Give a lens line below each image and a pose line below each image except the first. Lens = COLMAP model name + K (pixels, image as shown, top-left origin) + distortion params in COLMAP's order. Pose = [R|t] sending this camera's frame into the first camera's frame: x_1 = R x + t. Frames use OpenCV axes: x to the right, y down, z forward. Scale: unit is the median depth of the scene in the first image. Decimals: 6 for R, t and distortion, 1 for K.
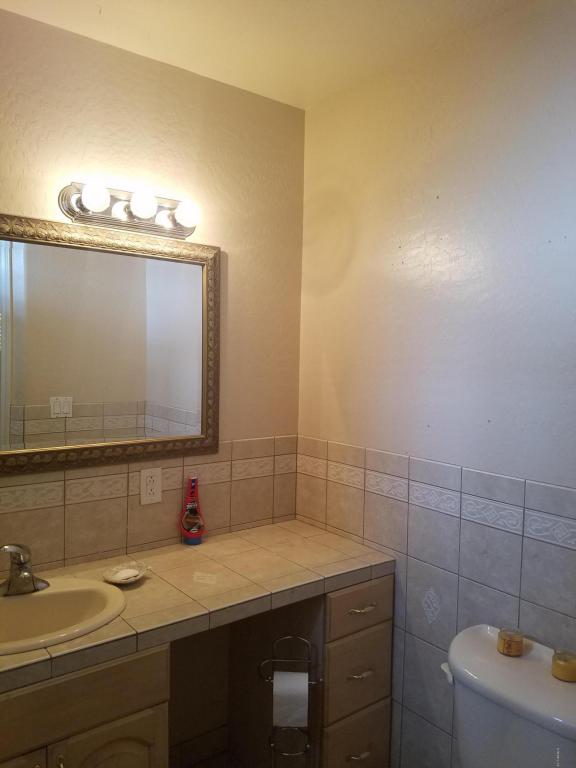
lens RADIAL K [[592.5, 0, 288.0], [0, 592.5, 384.0], [0, 0, 1]] dist [0.081562, -0.147762]
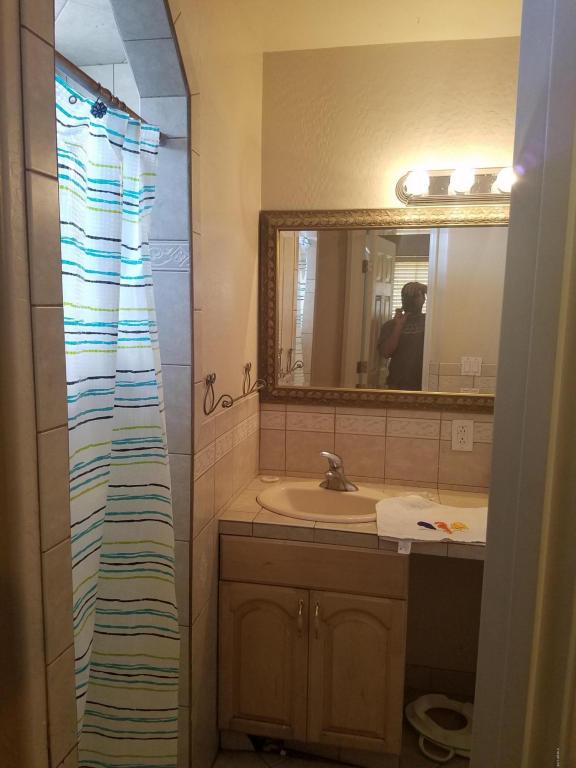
lens RADIAL K [[583.1, 0, 287.0], [0, 583.1, 393.5], [0, 0, 1]] dist [0.155153, -0.296933]
pose [[0.645923, 0.102896, -0.756437, 0.448806], [-0.050332, 0.994459, 0.092295, 0.007889], [0.761742, -0.021543, 0.647522, 0.034905]]
